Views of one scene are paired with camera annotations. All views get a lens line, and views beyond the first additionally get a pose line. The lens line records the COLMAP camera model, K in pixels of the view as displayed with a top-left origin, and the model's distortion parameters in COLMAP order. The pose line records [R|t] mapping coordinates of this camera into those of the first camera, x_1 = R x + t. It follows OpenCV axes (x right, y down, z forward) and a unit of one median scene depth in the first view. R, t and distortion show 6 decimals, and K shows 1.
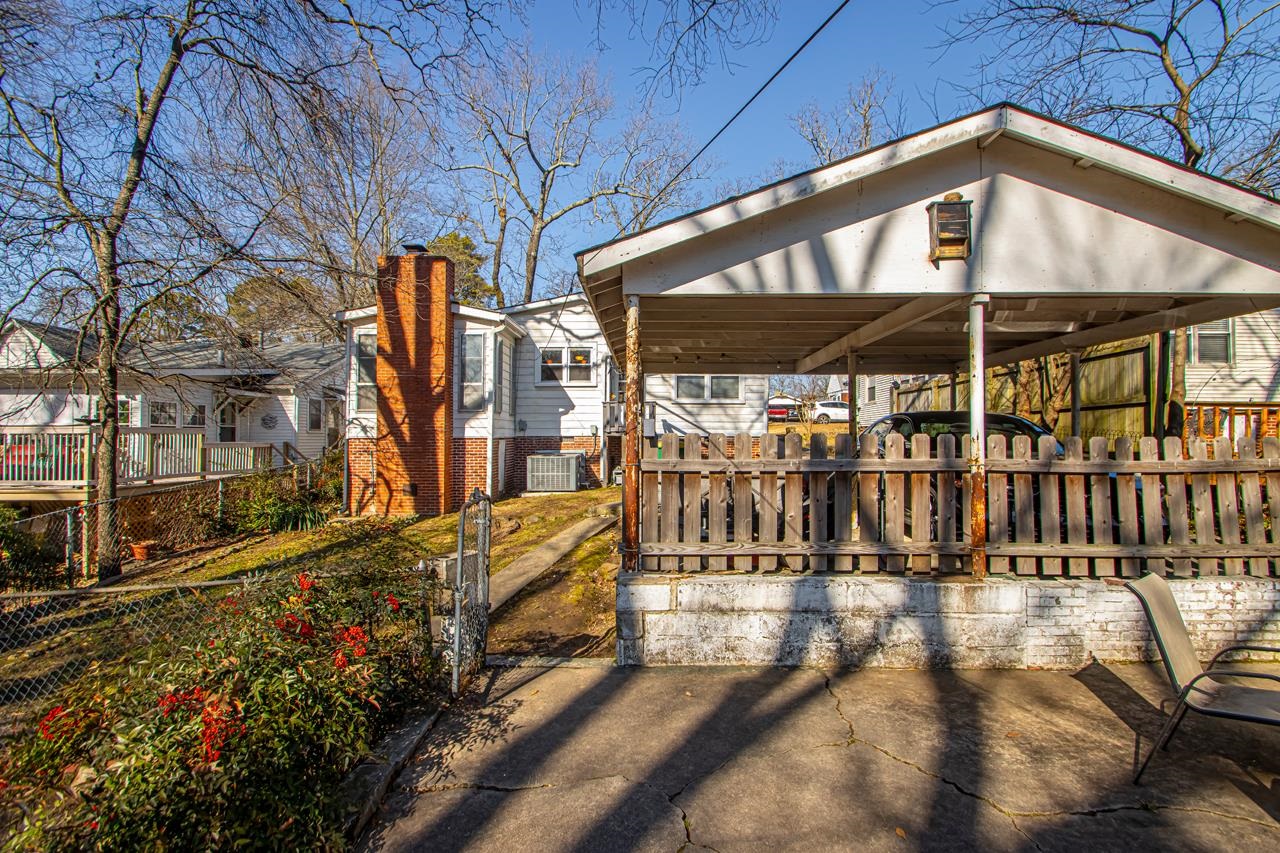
lens RADIAL K [[643.8, 0, 602.9], [0, 643.8, 425.9], [0, 0, 1]] dist [0.010205, -0.014407]
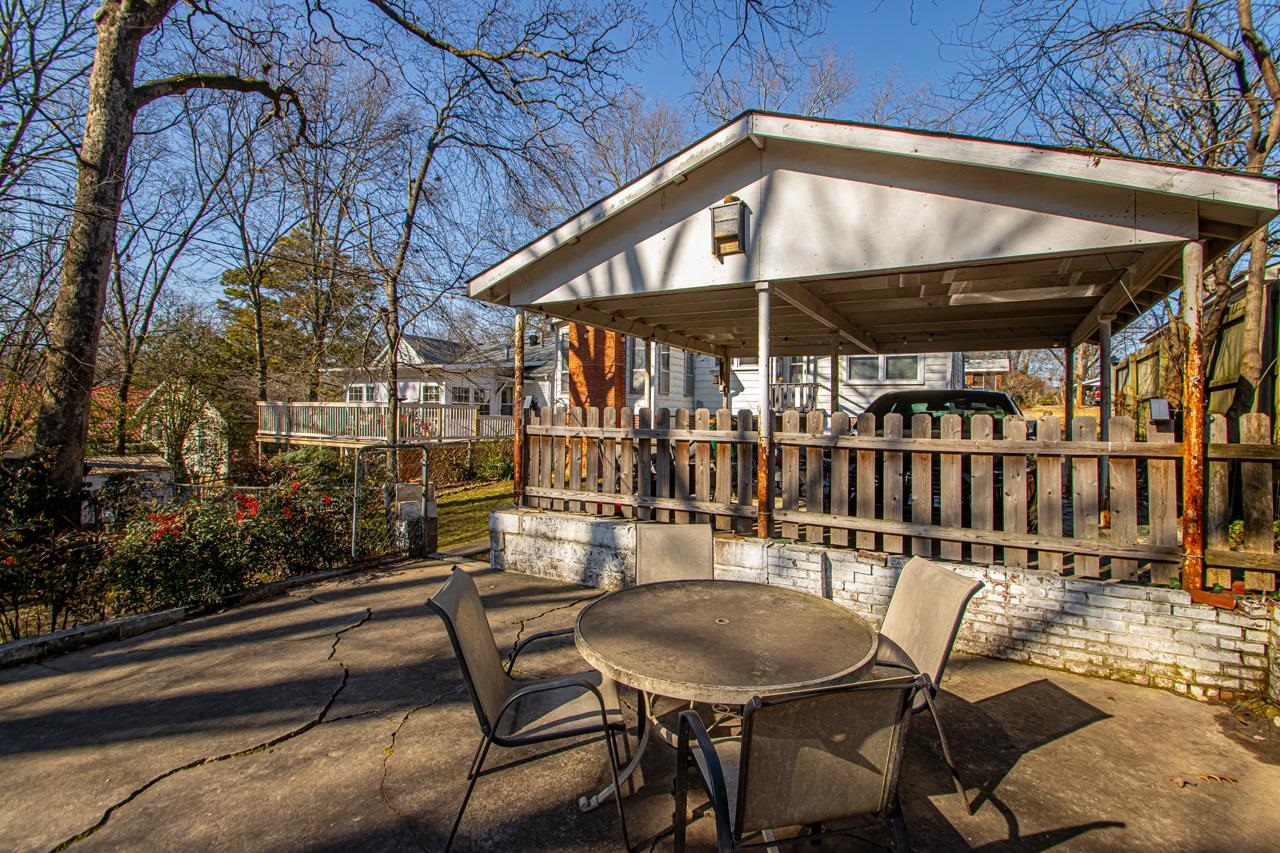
lens RADIAL K [[586.6, 0, 575.3], [0, 586.6, 414.9], [0, 0, 1]] dist [0.001264, 0.000174]
pose [[0.868595, 0.016174, -0.495259, 0.242397], [-0.009936, 0.999835, 0.015228, 0.003135], [0.495424, -0.008306, 0.868612, -0.009494]]
